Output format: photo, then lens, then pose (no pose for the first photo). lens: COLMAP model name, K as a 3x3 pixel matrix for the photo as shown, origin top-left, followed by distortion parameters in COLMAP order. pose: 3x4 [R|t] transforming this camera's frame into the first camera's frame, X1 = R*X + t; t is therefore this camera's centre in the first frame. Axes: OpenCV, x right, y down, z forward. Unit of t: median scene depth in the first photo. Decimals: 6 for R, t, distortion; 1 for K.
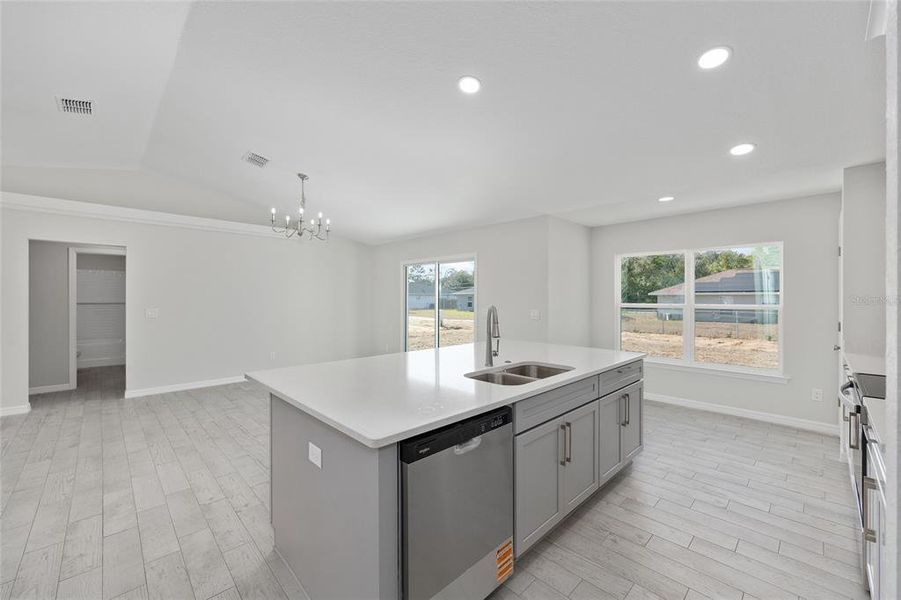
lens RADIAL K [[361.8, 0, 450.7], [0, 361.8, 301.9], [0, 0, 1]] dist [-0.003894, 0.001438]
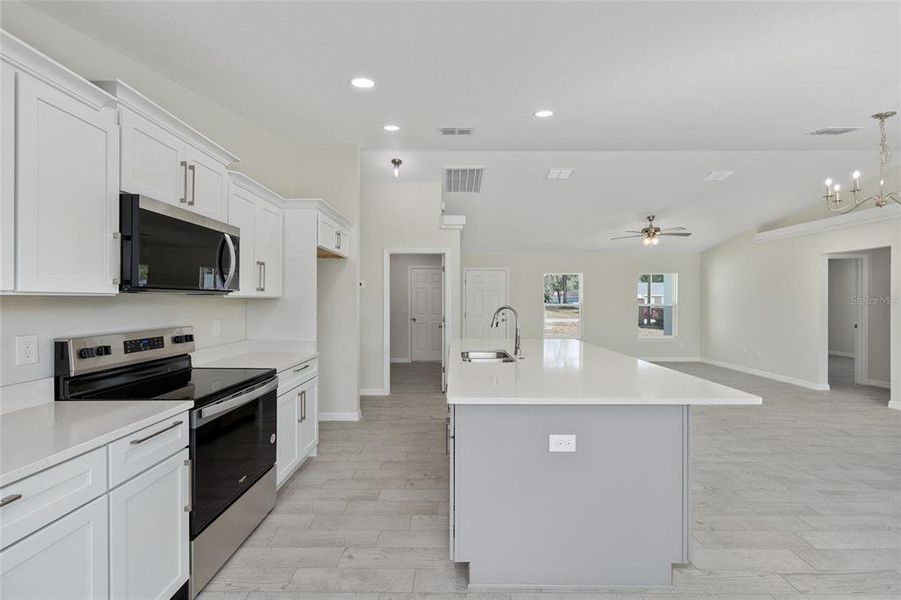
lens RADIAL K [[361.8, 0, 450.6], [0, 361.8, 300.5], [0, 0, 1]] dist [-0.003894, 0.001438]
pose [[-0.698098, -0.005389, -0.715982, 1.174522], [-0.007063, 0.999975, -0.000640, -0.005700], [0.715967, 0.004610, -0.698119, 1.729761]]
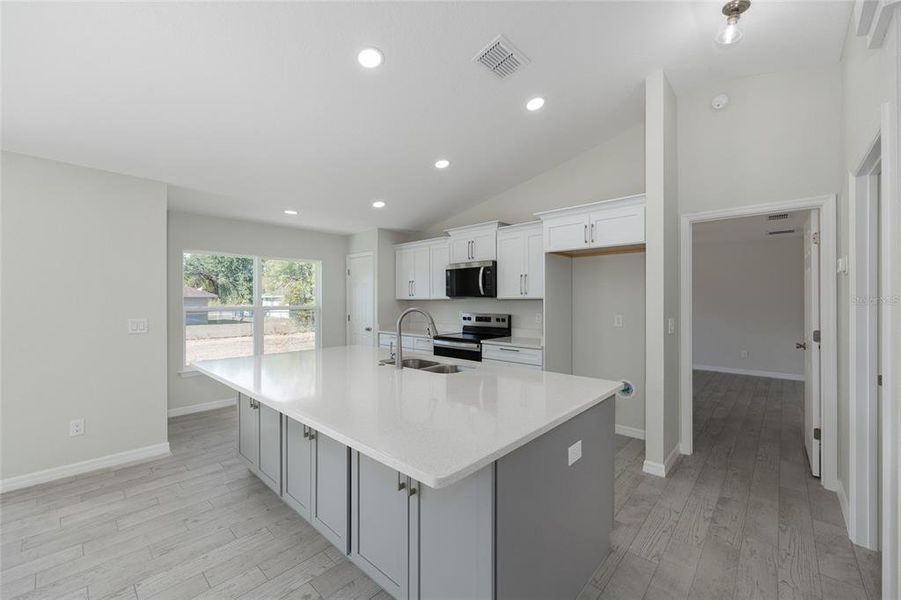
lens RADIAL K [[361.8, 0, 449.1], [0, 361.8, 300.4], [0, 0, 1]] dist [-0.003894, 0.001438]
pose [[-0.055089, -0.004587, 0.998471, -0.913731], [0.004540, 0.999978, 0.004844, -0.013746], [-0.998471, 0.004800, -0.055067, 0.932919]]
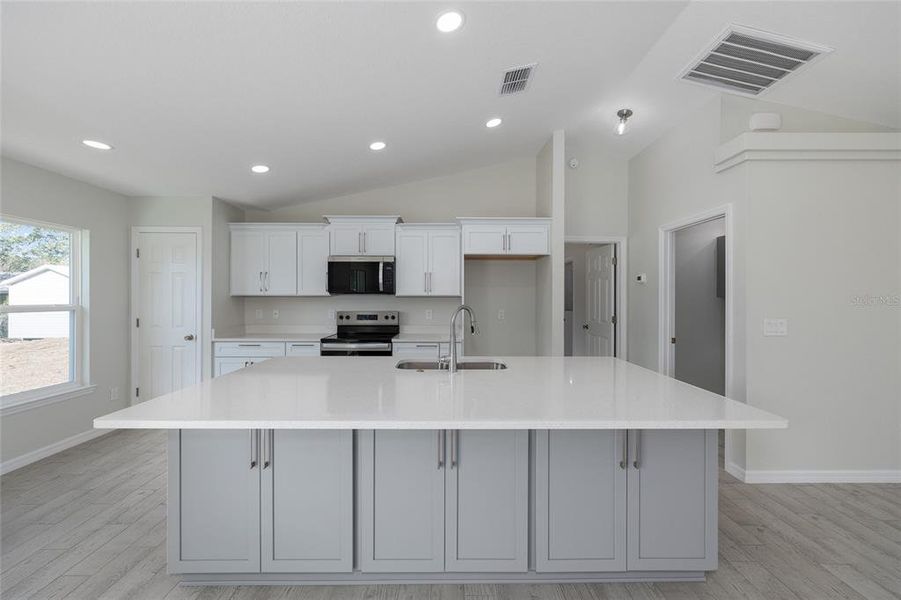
lens RADIAL K [[361.8, 0, 447.6], [0, 361.8, 297.7], [0, 0, 1]] dist [-0.003894, 0.001438]
pose [[-0.724793, -0.007669, 0.688924, -0.522429], [-0.004357, 0.999969, 0.006548, -0.014691], [-0.688953, 0.001744, -0.724804, 1.706484]]
